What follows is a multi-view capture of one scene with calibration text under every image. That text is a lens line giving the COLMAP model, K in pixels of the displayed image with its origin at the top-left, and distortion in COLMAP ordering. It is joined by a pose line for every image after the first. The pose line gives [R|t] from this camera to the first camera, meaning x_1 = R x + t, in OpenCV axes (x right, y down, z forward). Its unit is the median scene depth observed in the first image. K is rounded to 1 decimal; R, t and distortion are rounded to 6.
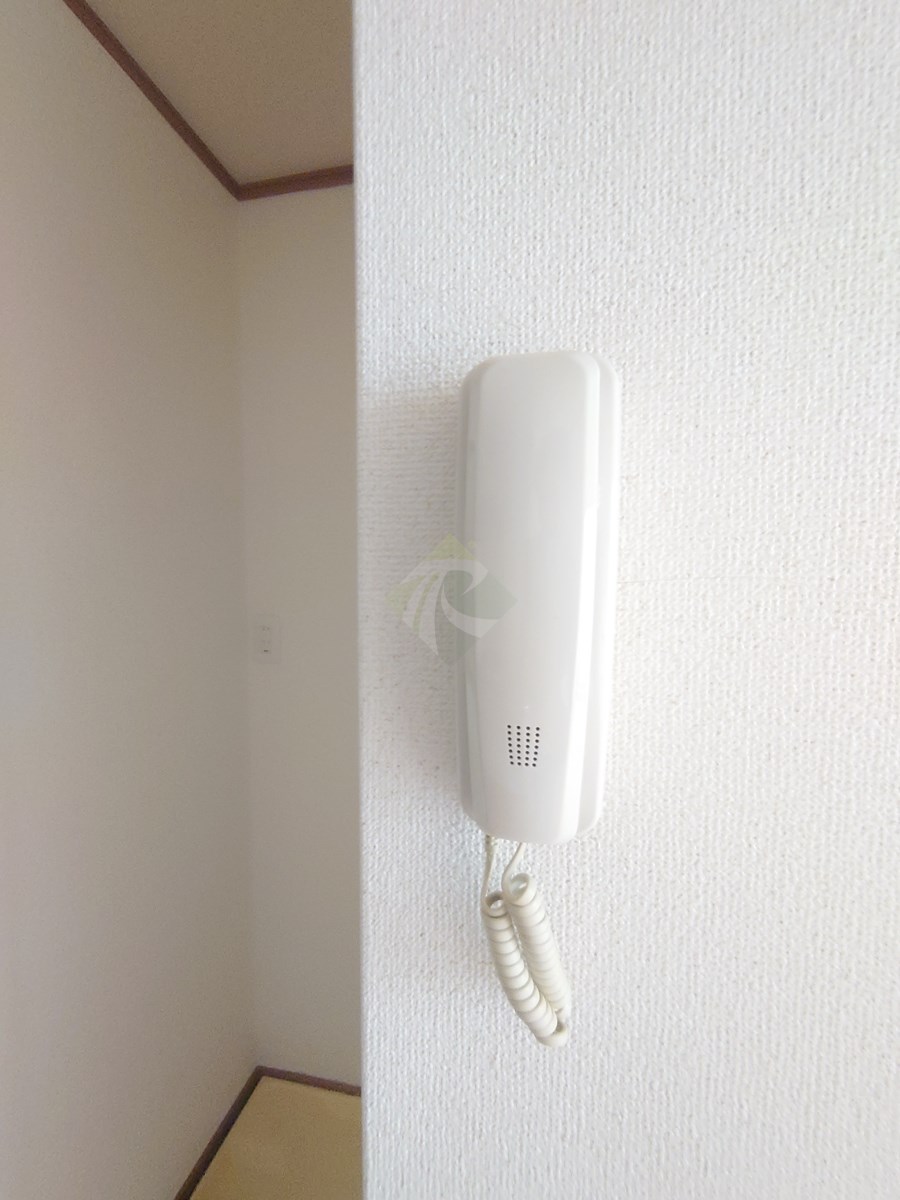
lens RADIAL K [[517.5, 0, 450.0], [0, 517.5, 600.0], [0, 0, 1]] dist [0.000460, -0.000575]
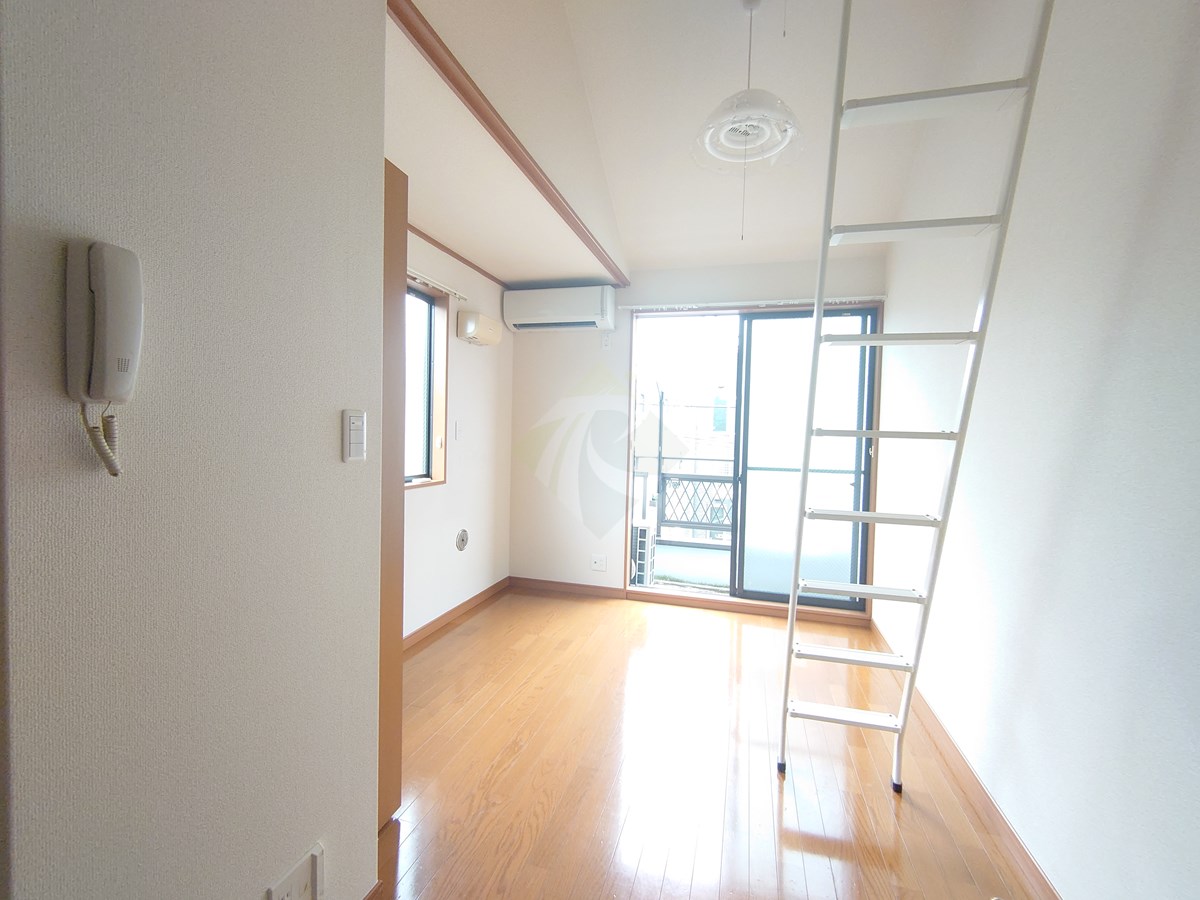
lens RADIAL K [[517.5, 0, 600.0], [0, 517.5, 450.0], [0, 0, 1]] dist [0.000460, -0.000575]
pose [[0.053272, -0.015522, 0.998459, -2.708188], [0.011148, 0.999826, 0.014948, 0.713822], [-0.998518, 0.010335, 0.053436, -1.999678]]
